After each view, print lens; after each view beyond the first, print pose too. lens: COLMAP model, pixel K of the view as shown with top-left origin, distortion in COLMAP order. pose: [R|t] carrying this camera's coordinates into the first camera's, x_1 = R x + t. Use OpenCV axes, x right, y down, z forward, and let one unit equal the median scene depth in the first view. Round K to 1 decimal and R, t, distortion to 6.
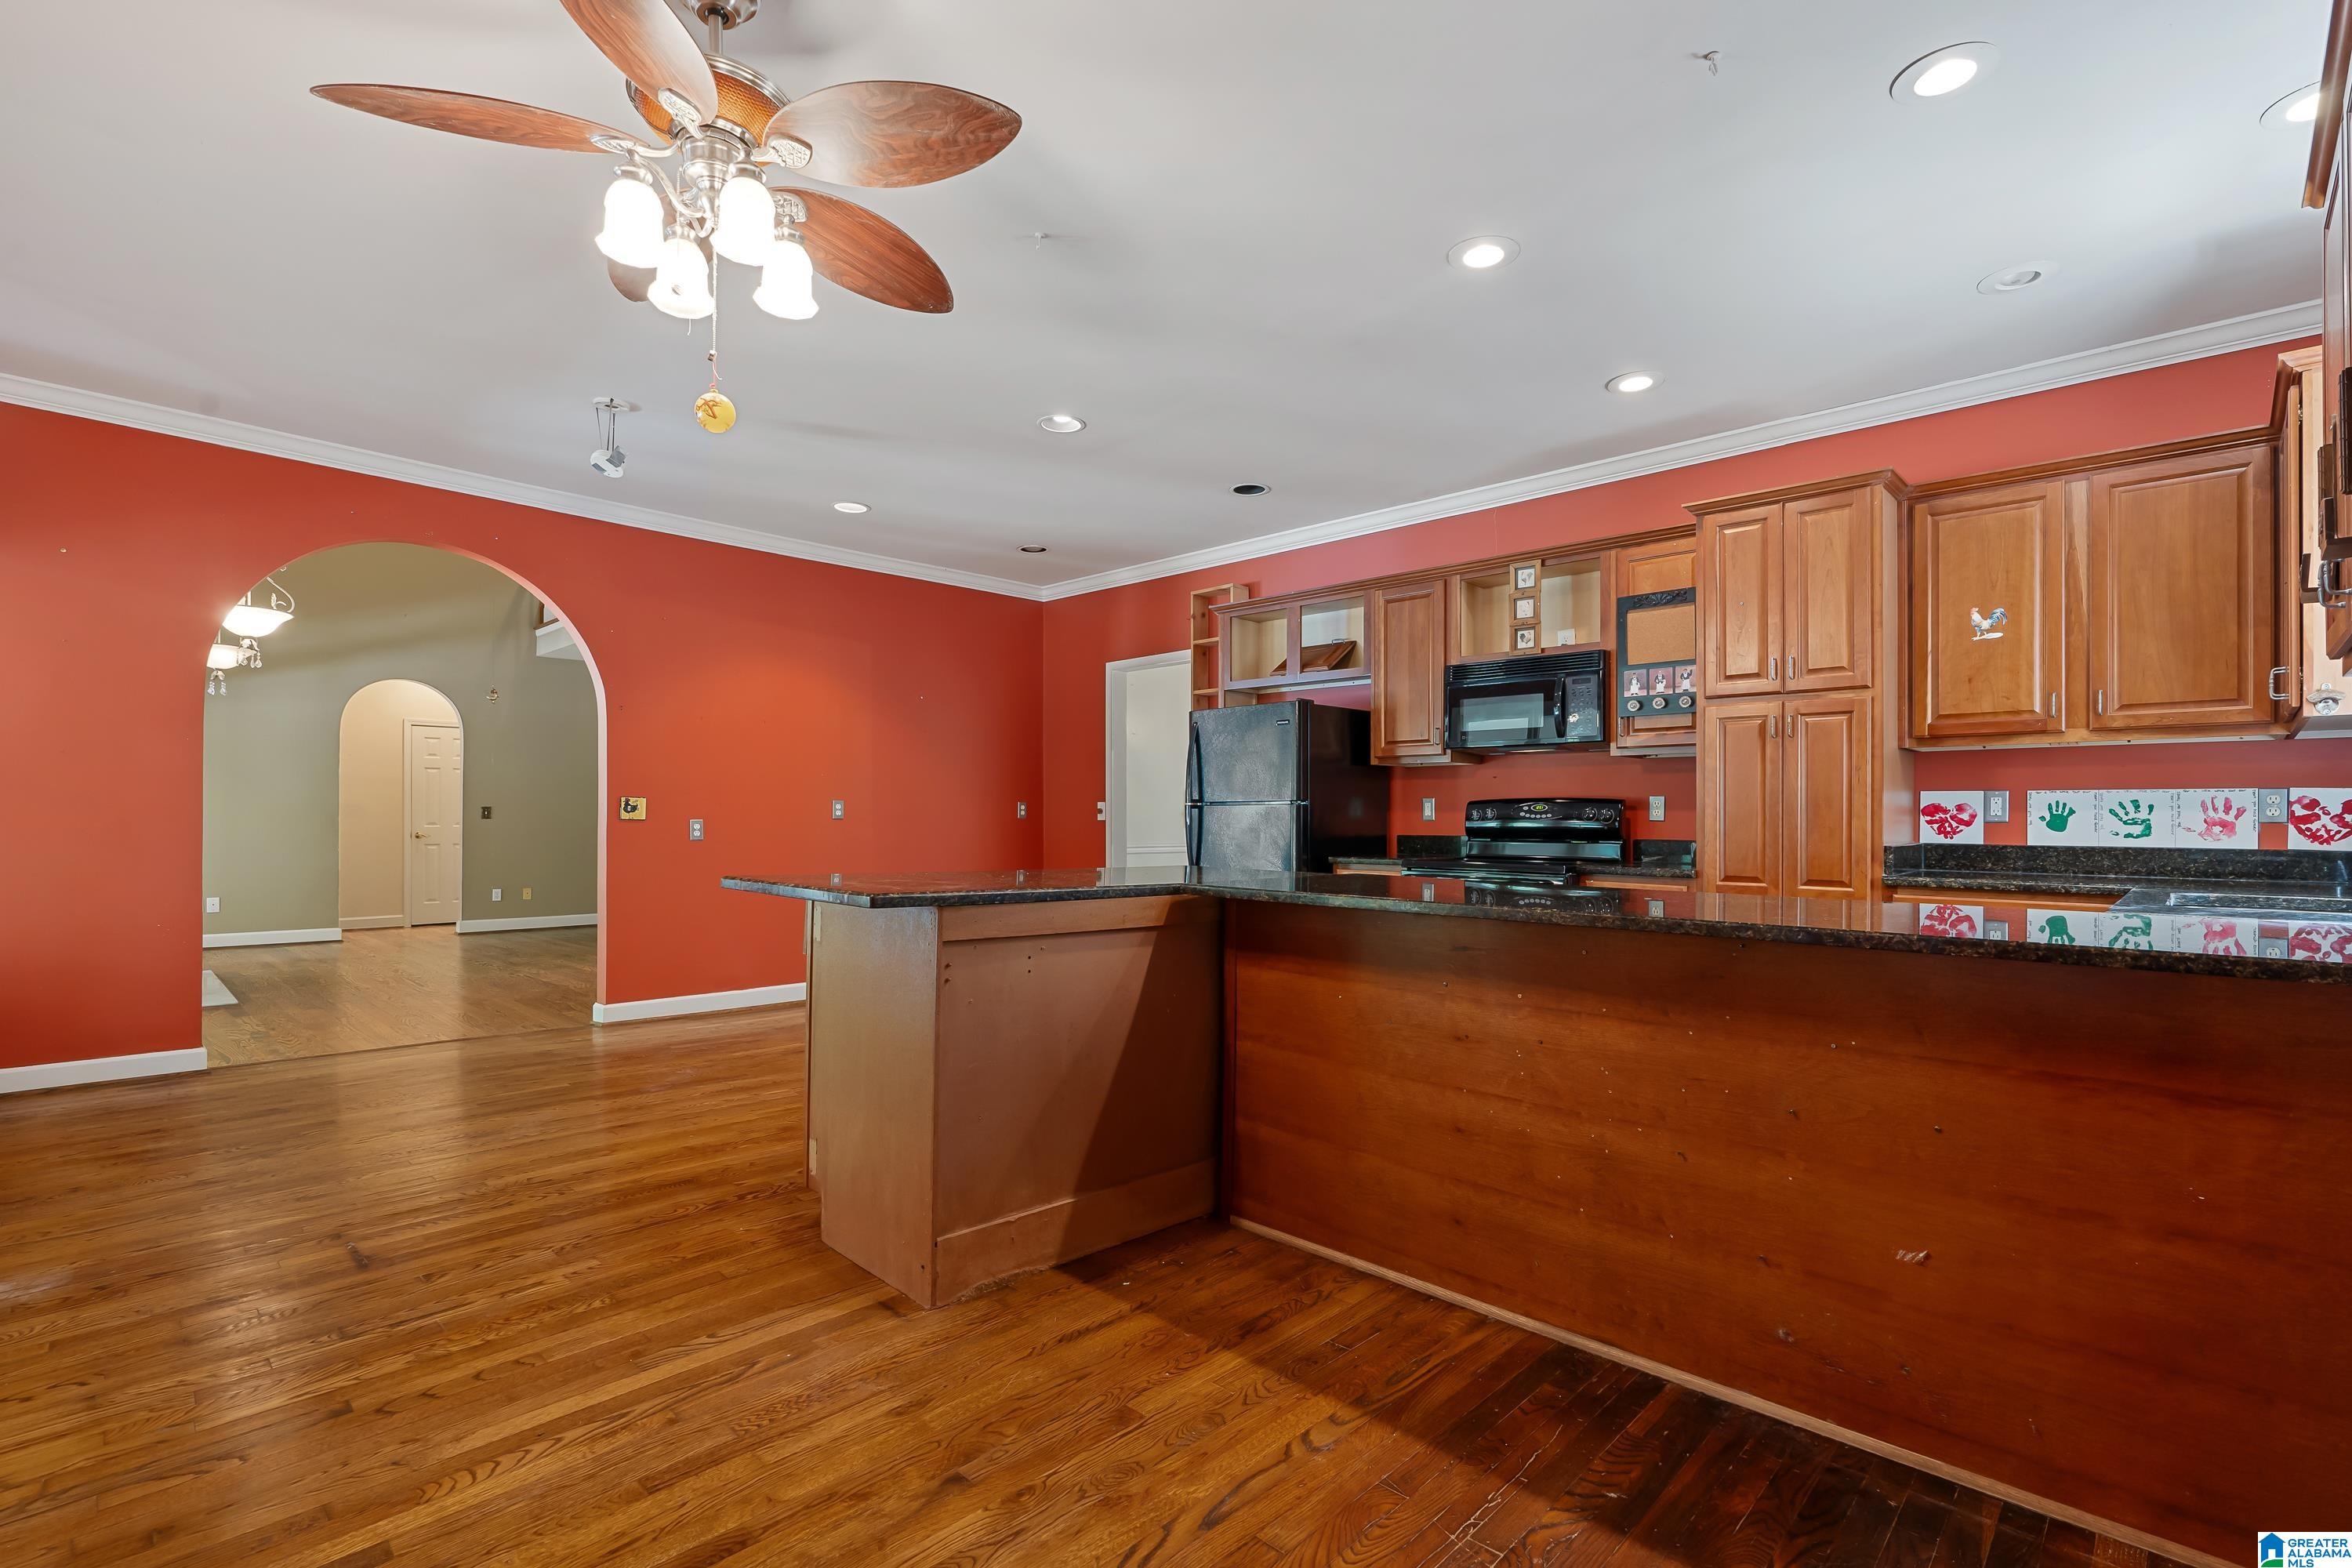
lens RADIAL K [[1080.3, 0, 1165.5], [0, 1080.3, 800.7], [0, 0, 1]] dist [-0.006875, 0.001768]
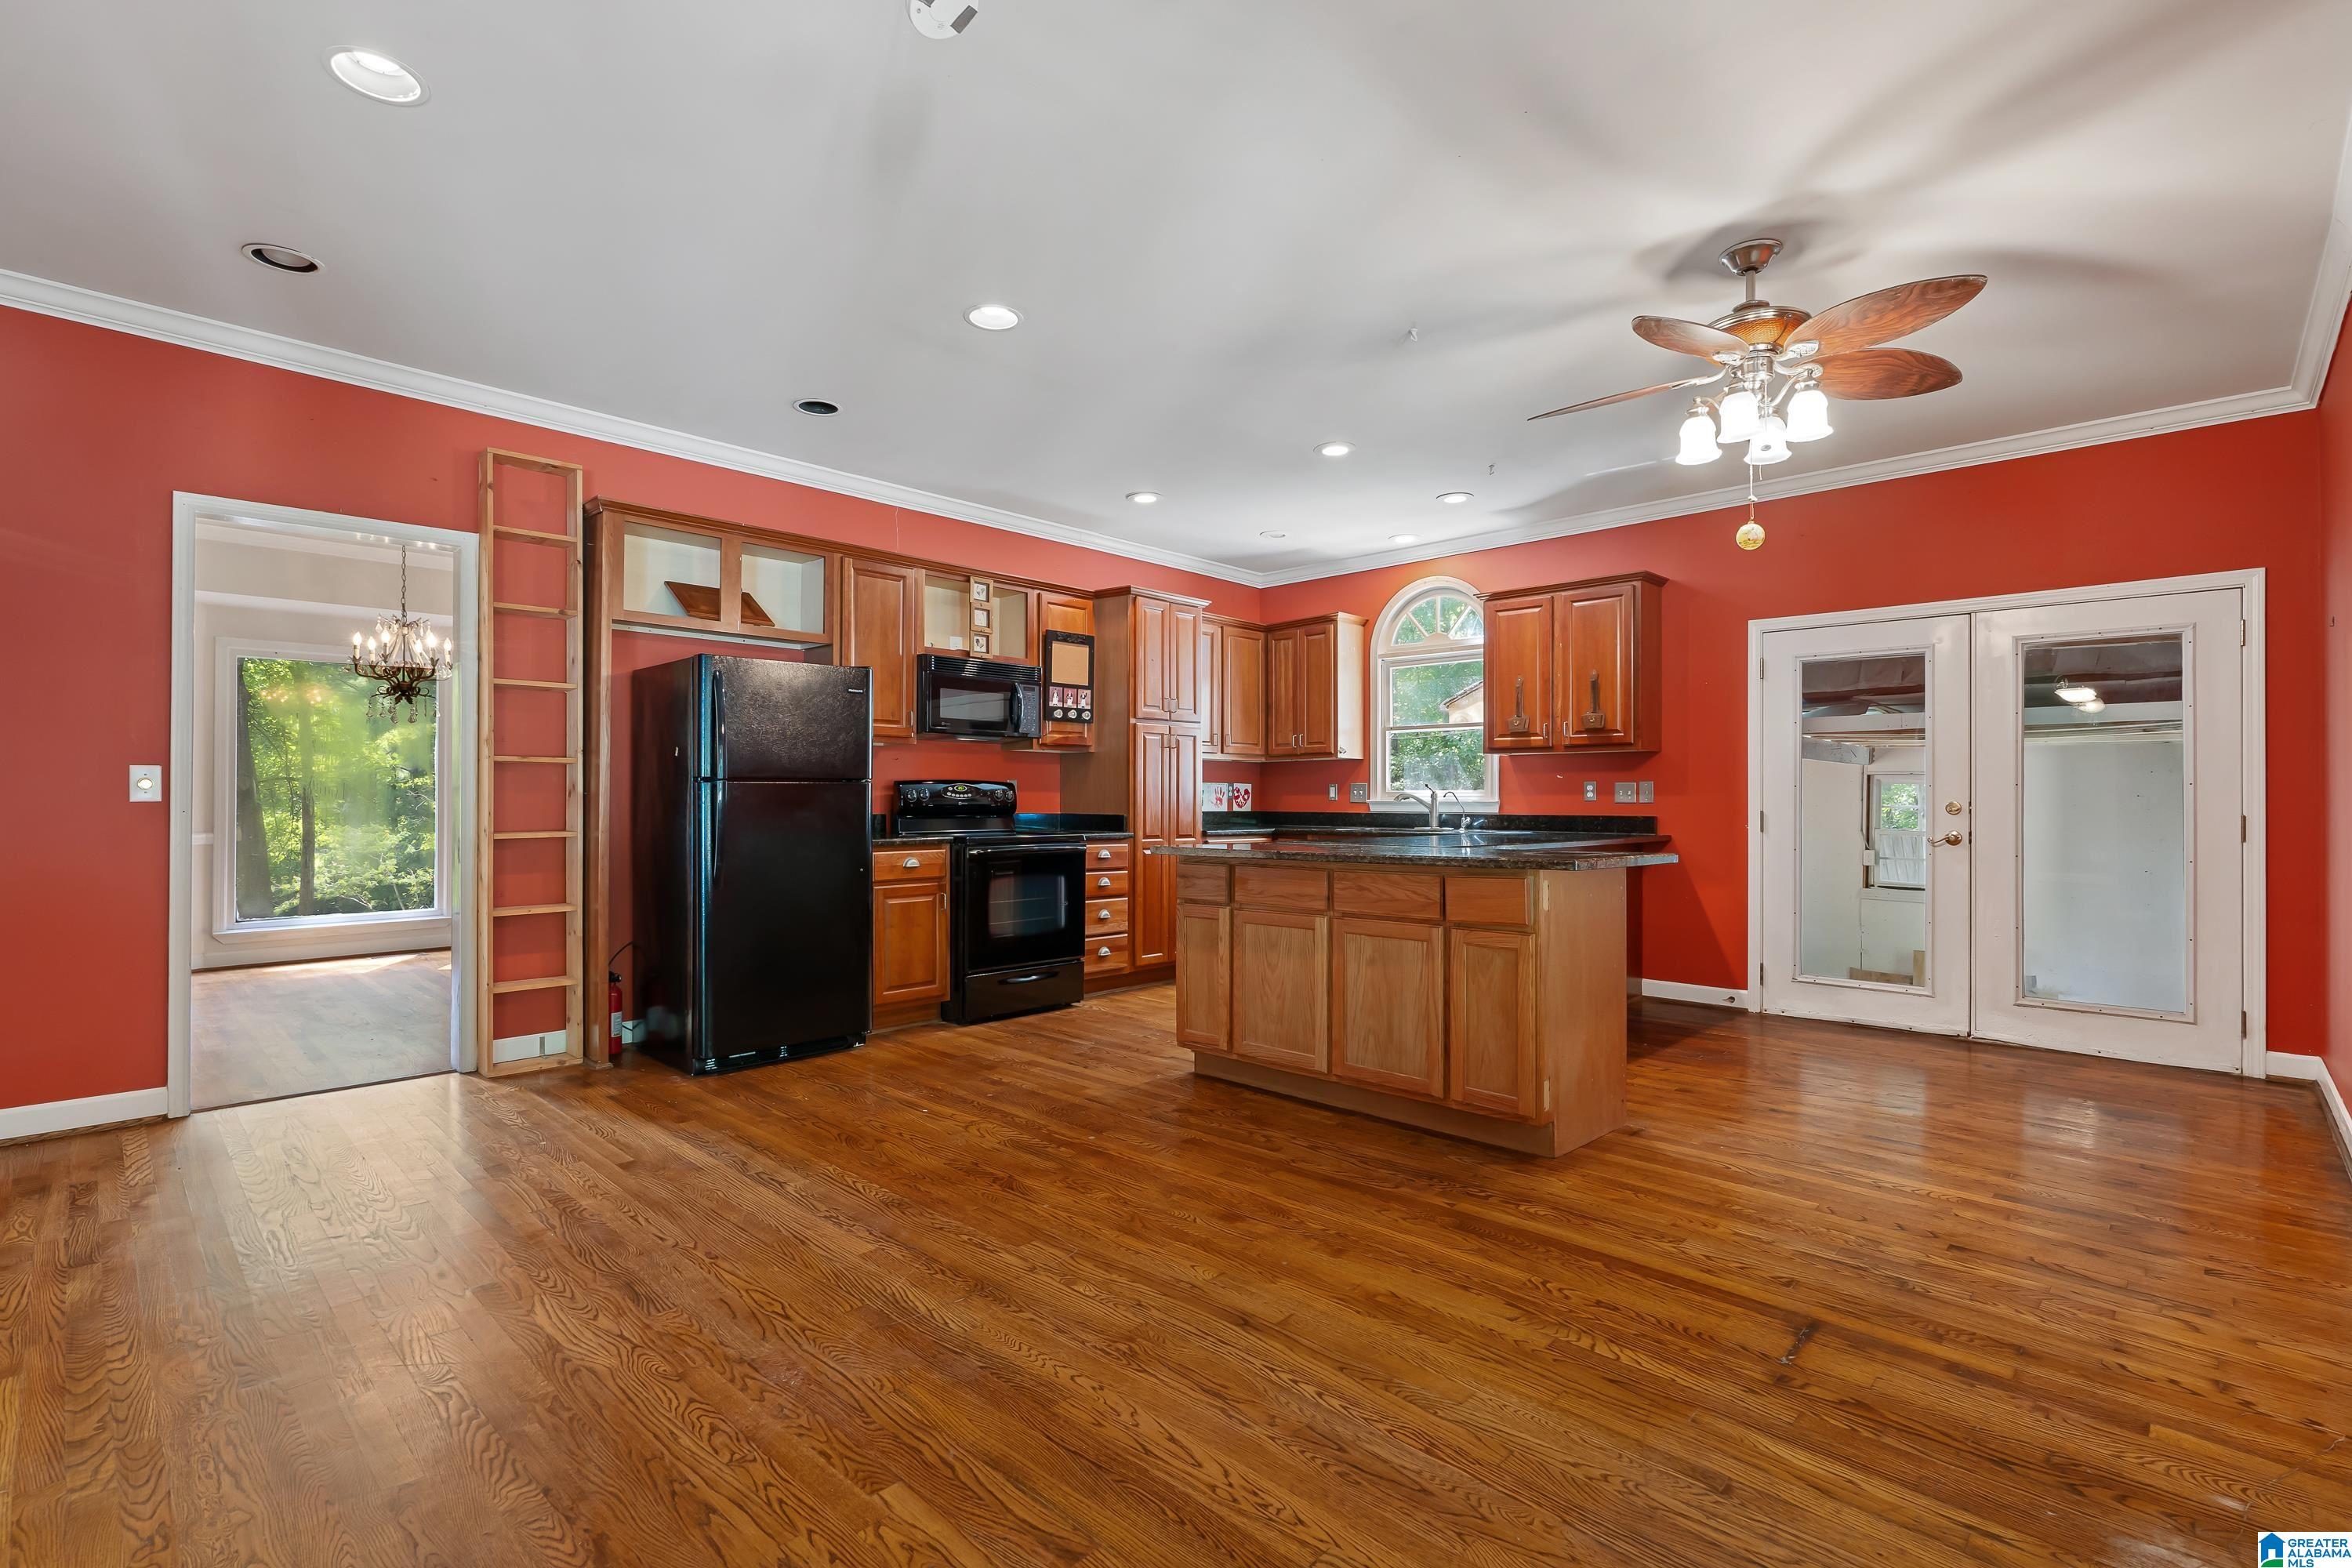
lens RADIAL K [[1080.3, 0, 1179.4], [0, 1080.3, 790.9], [0, 0, 1]] dist [-0.006875, 0.001768]
pose [[-0.011321, -0.000861, 0.999936, -1.189870], [-0.018881, 0.999822, 0.000647, 0.004932], [-0.999758, -0.018872, -0.011335, 1.130342]]
